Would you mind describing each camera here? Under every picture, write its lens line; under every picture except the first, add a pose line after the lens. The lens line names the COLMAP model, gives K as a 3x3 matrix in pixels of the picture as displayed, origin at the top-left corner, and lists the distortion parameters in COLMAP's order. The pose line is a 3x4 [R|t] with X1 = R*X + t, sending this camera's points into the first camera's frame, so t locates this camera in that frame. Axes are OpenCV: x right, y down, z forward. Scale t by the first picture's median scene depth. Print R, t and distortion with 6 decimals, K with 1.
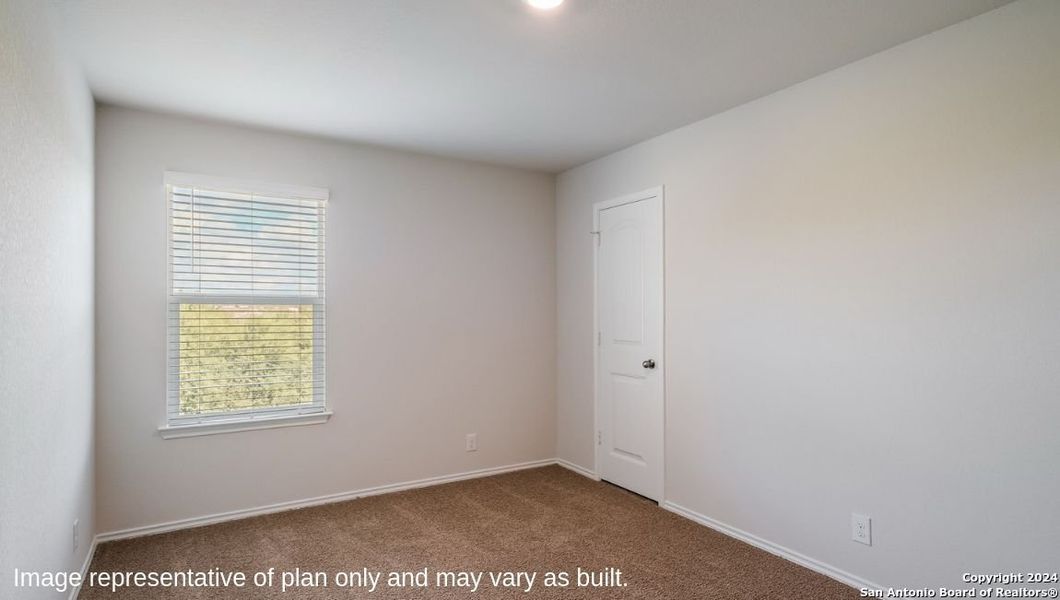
lens RADIAL K [[571.3, 0, 529.7], [0, 571.3, 307.3], [0, 0, 1]] dist [0.006789, 0.000652]
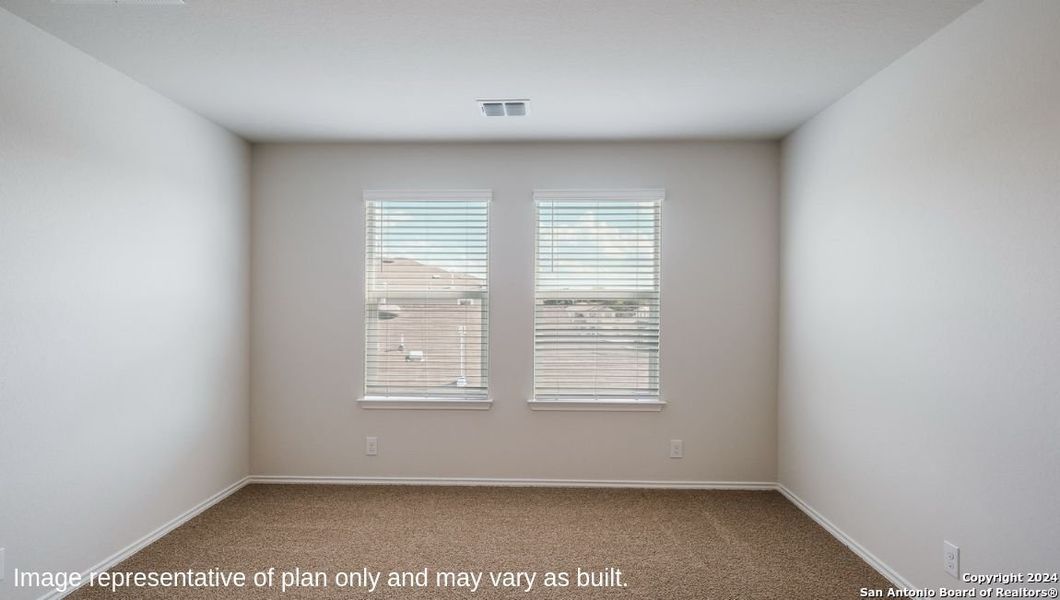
lens RADIAL K [[558.5, 0, 526.3], [0, 558.5, 301.5], [0, 0, 1]] dist [0.003096, 0.000508]
pose [[0.826716, -0.002016, -0.562615, 0.293621], [0.002132, 0.999998, -0.000450, 0.001610], [0.562615, -0.000827, 0.826719, 0.187278]]
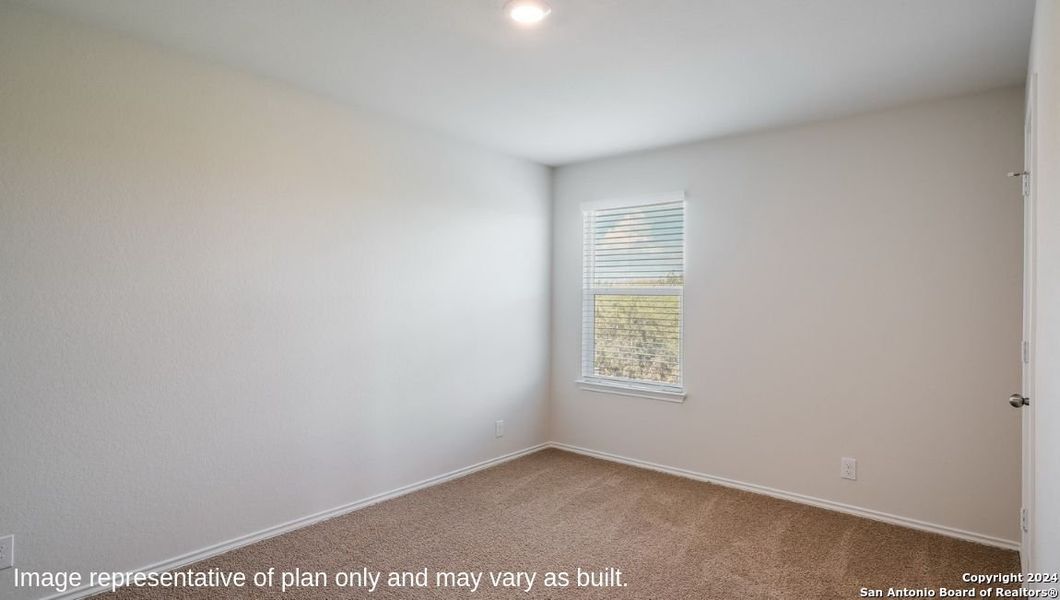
lens RADIAL K [[568.0, 0, 540.1], [0, 568.0, 296.8], [0, 0, 1]] dist [0.000168, -0.000656]
pose [[0.330380, -0.000259, -0.943848, 0.602748], [-0.010639, 0.999935, -0.003998, 0.004740], [0.943788, 0.011362, 0.330356, 0.389199]]
